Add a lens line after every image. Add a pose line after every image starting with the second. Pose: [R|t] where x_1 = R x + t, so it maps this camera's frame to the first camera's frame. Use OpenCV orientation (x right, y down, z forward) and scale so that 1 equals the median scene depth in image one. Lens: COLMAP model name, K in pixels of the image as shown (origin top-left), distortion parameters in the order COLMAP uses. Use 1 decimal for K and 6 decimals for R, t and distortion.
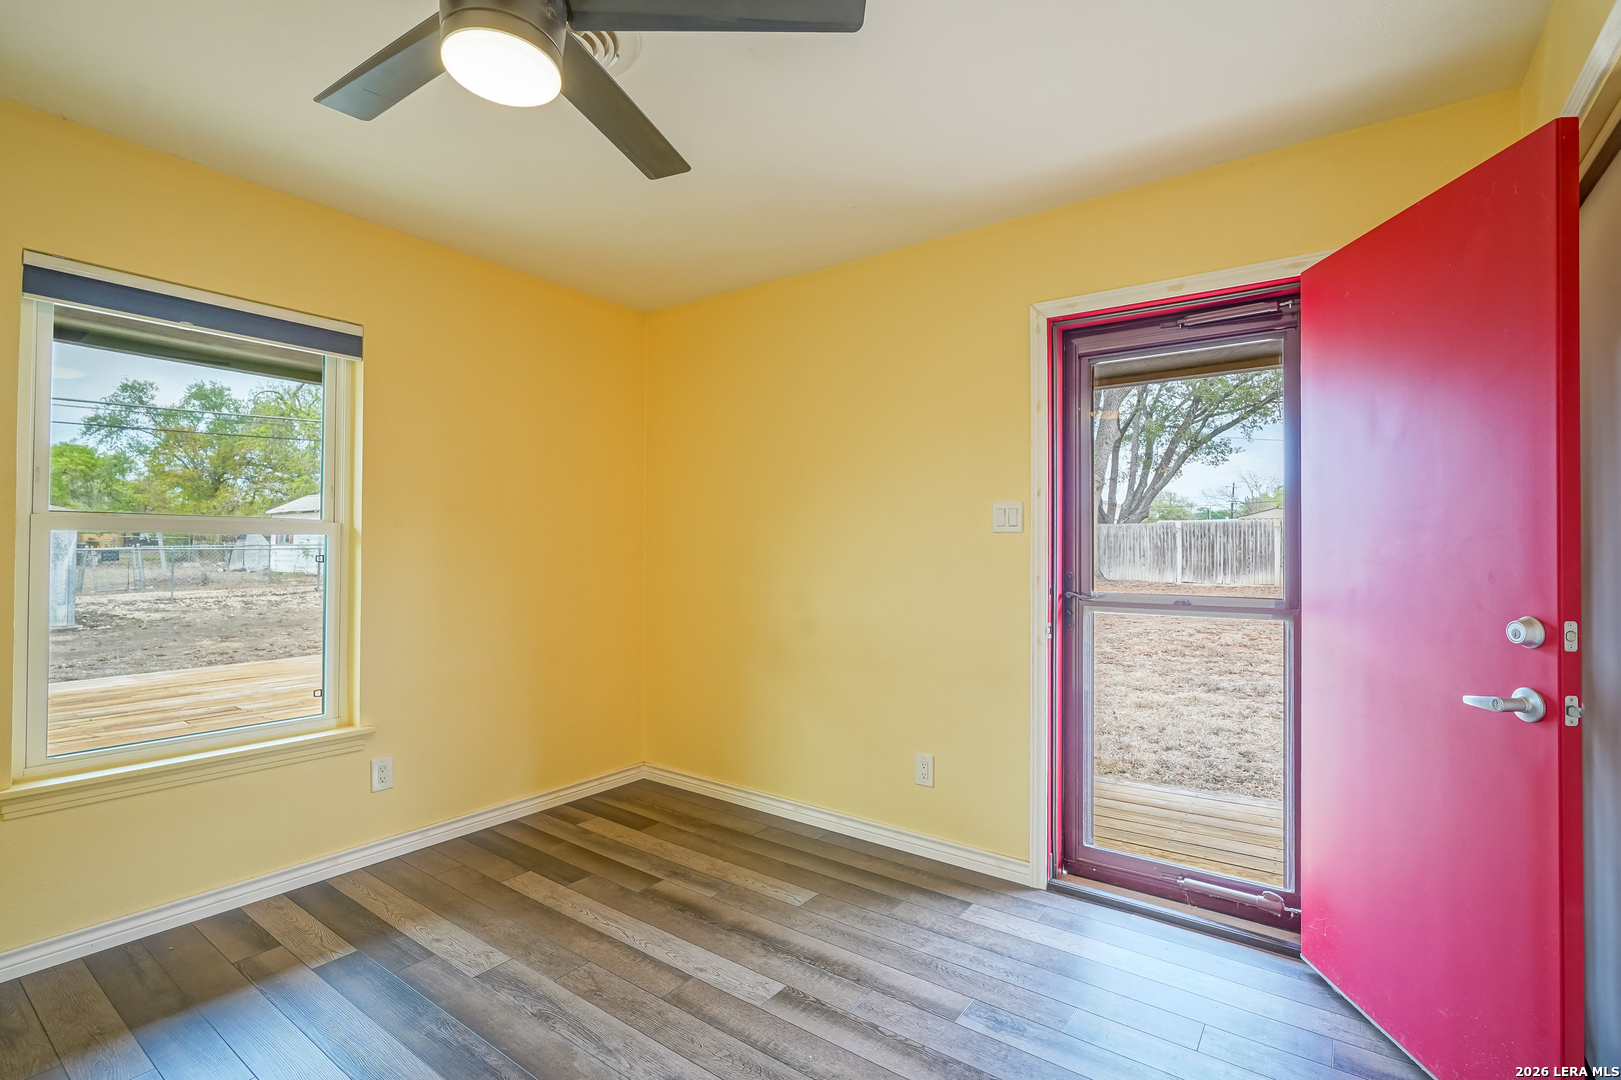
lens RADIAL K [[737.4, 0, 812.1], [0, 737.4, 537.7], [0, 0, 1]] dist [-0.001313, 0.001732]
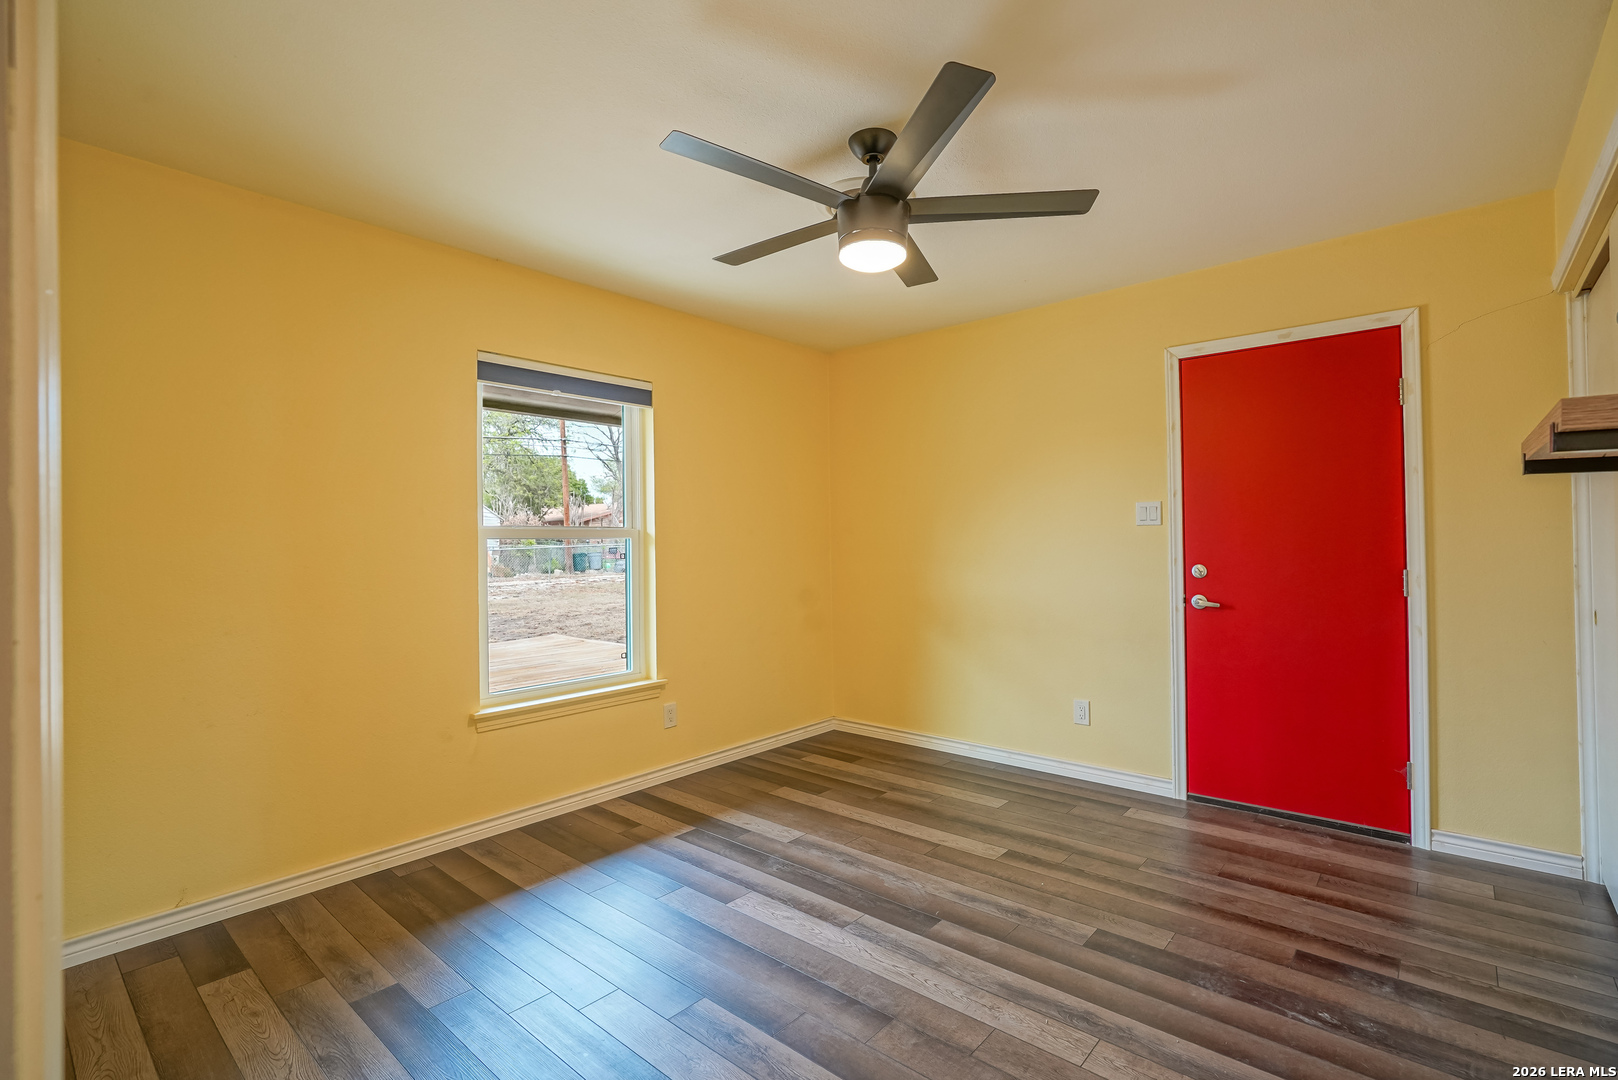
lens RADIAL K [[736.0, 0, 816.0], [0, 736.0, 544.7], [0, 0, 1]] dist [-0.001313, 0.001732]
pose [[0.996814, -0.017858, -0.077731, -0.218967], [0.019061, 0.999709, 0.014771, -0.006177], [0.077444, -0.016205, 0.996865, -0.332036]]
